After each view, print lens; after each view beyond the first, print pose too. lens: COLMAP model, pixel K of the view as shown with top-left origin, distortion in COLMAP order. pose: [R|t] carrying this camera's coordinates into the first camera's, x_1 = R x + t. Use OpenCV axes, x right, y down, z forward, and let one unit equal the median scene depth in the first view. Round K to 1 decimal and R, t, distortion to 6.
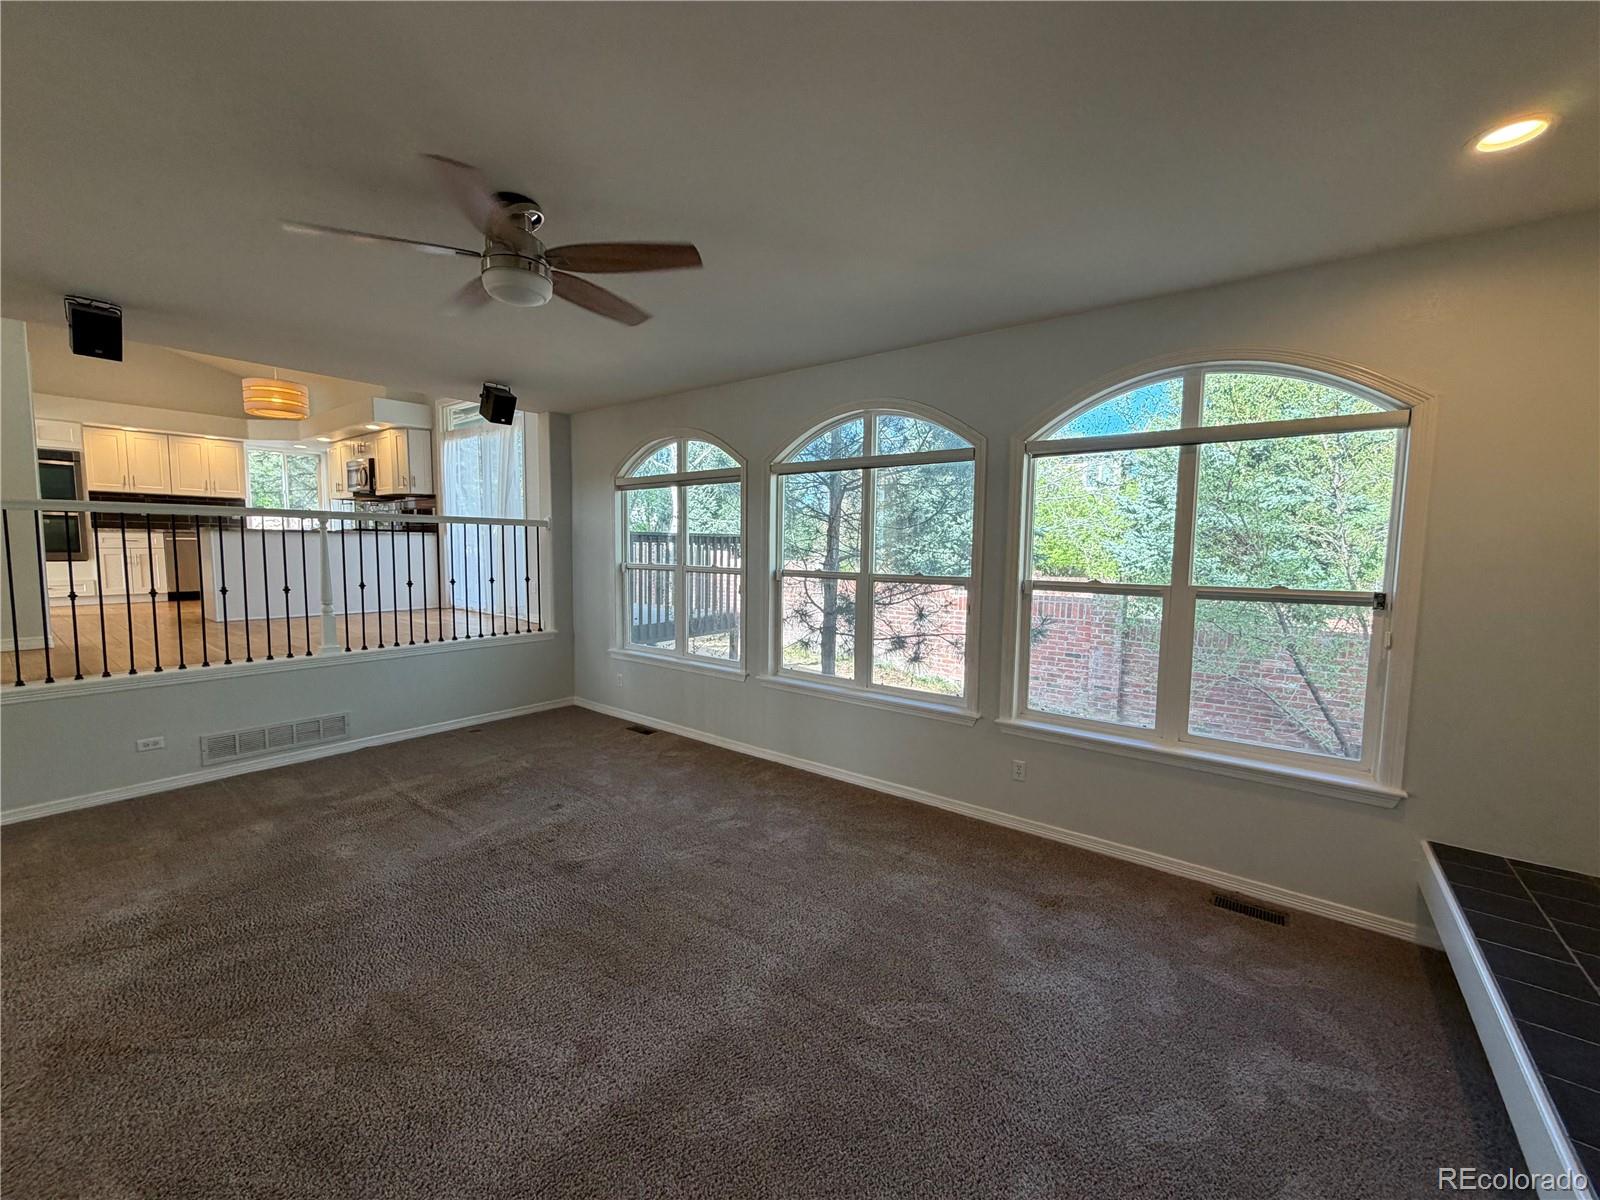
lens RADIAL K [[638.2, 0, 794.7], [0, 638.2, 597.8], [0, 0, 1]] dist [0.001228, 0.000139]
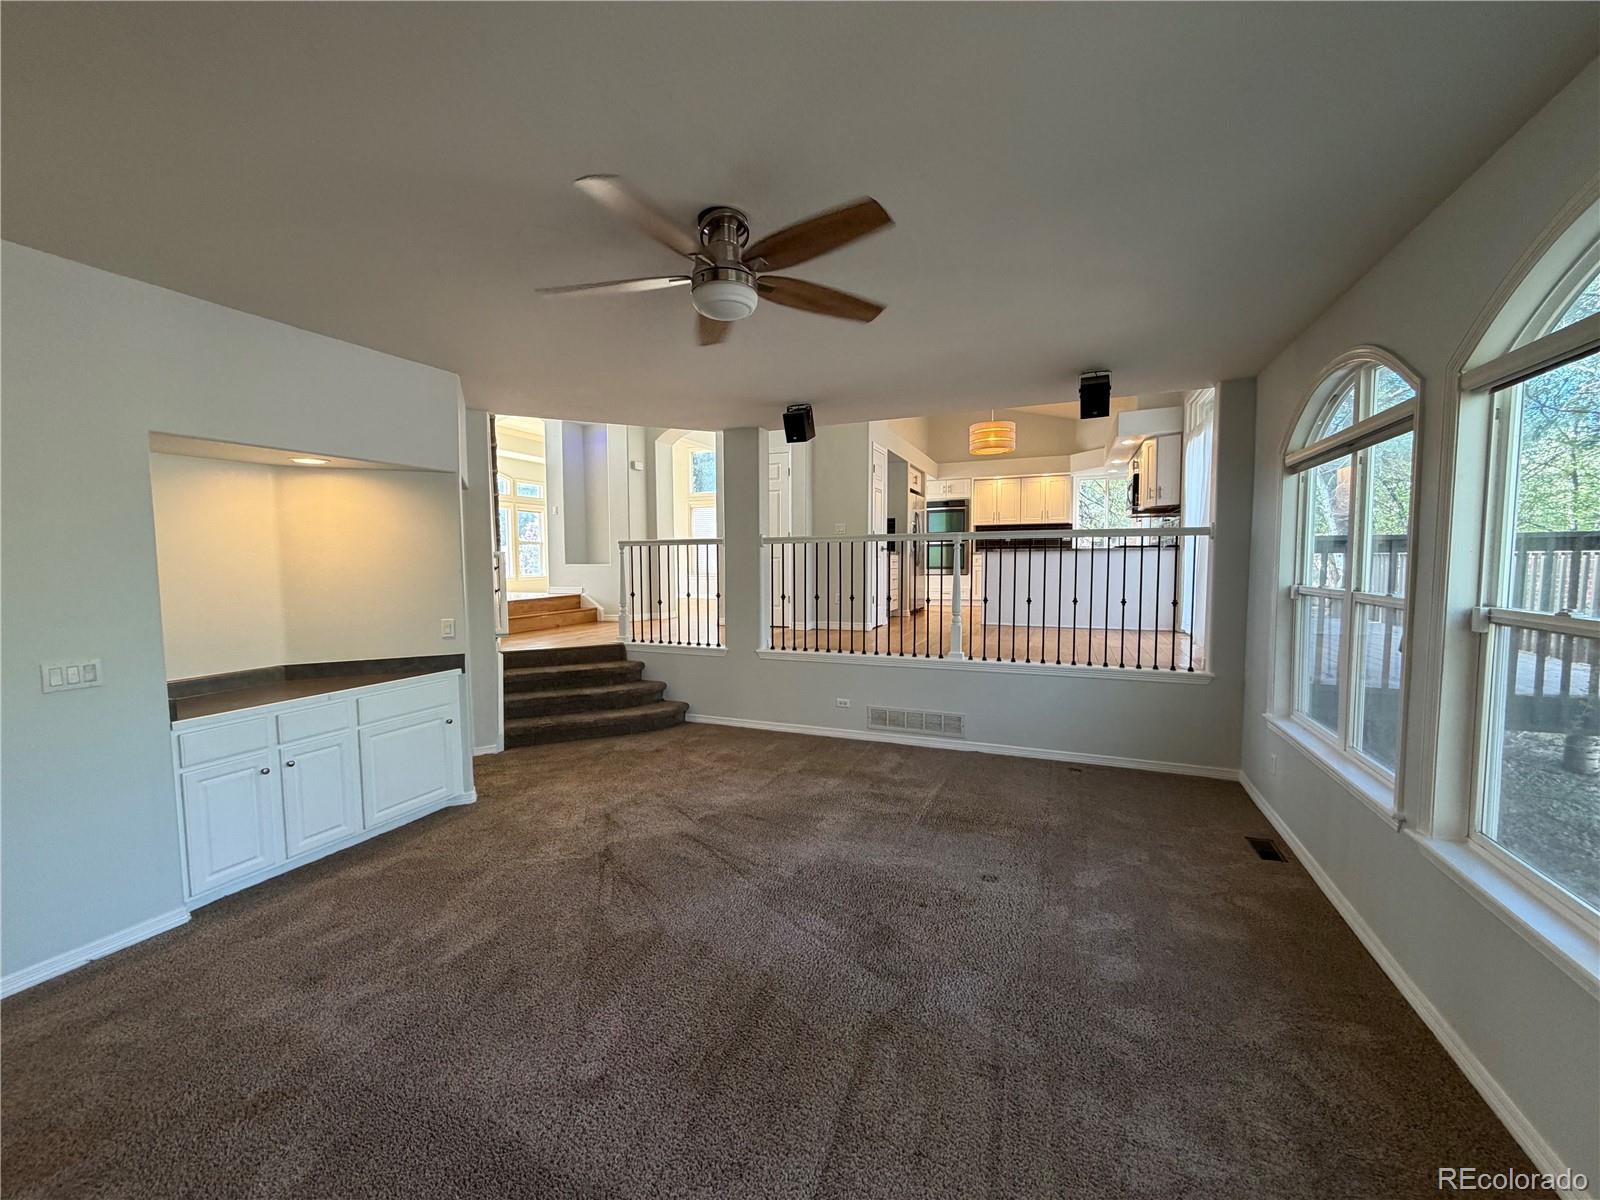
lens RADIAL K [[638.2, 0, 790.5], [0, 638.2, 598.9], [0, 0, 1]] dist [0.001228, 0.000139]
pose [[0.254697, 0.044759, -0.965985, 0.270123], [-0.065861, 0.997412, 0.028850, -0.030592], [0.964776, 0.056273, 0.256985, 0.412311]]
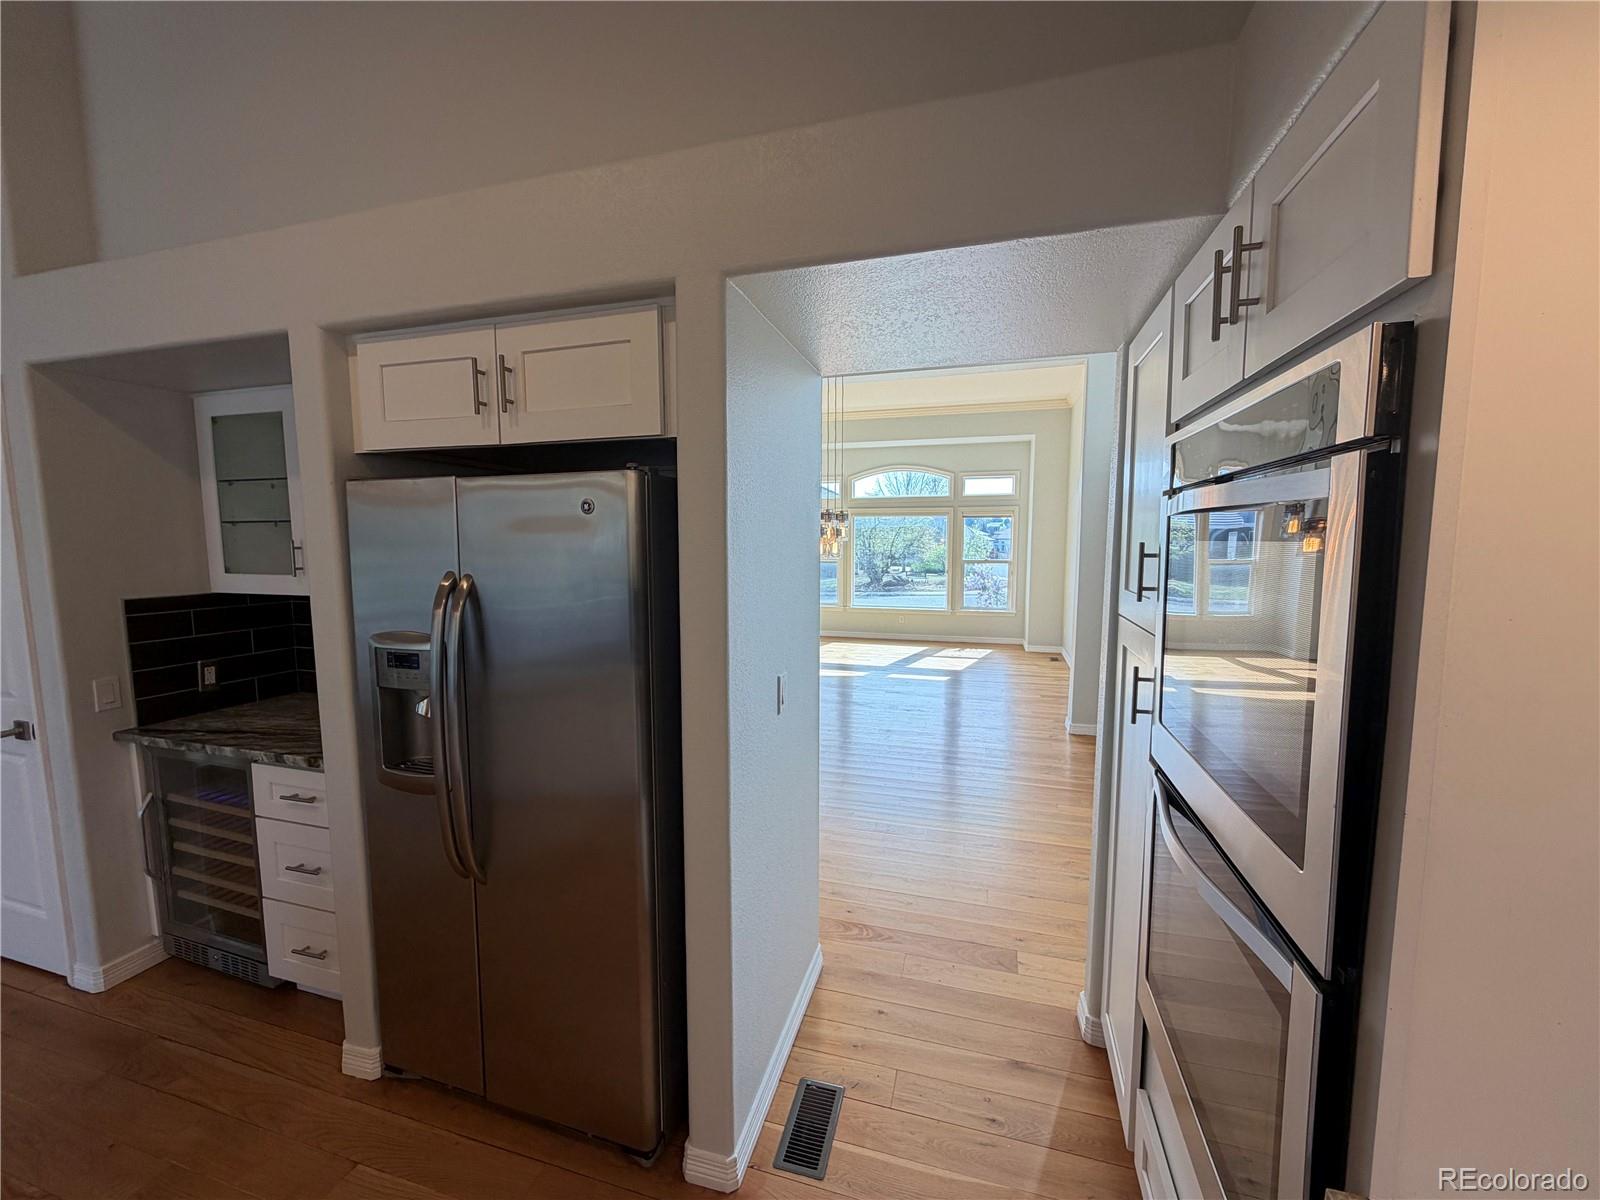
lens RADIAL K [[638.2, 0, 793.6], [0, 638.2, 593.9], [0, 0, 1]] dist [0.001228, 0.000139]
pose [[-0.936207, 0.023370, -0.350672, -1.616109], [-0.036579, 0.985888, 0.163361, -0.322821], [0.349541, 0.165767, -0.922140, 1.667104]]
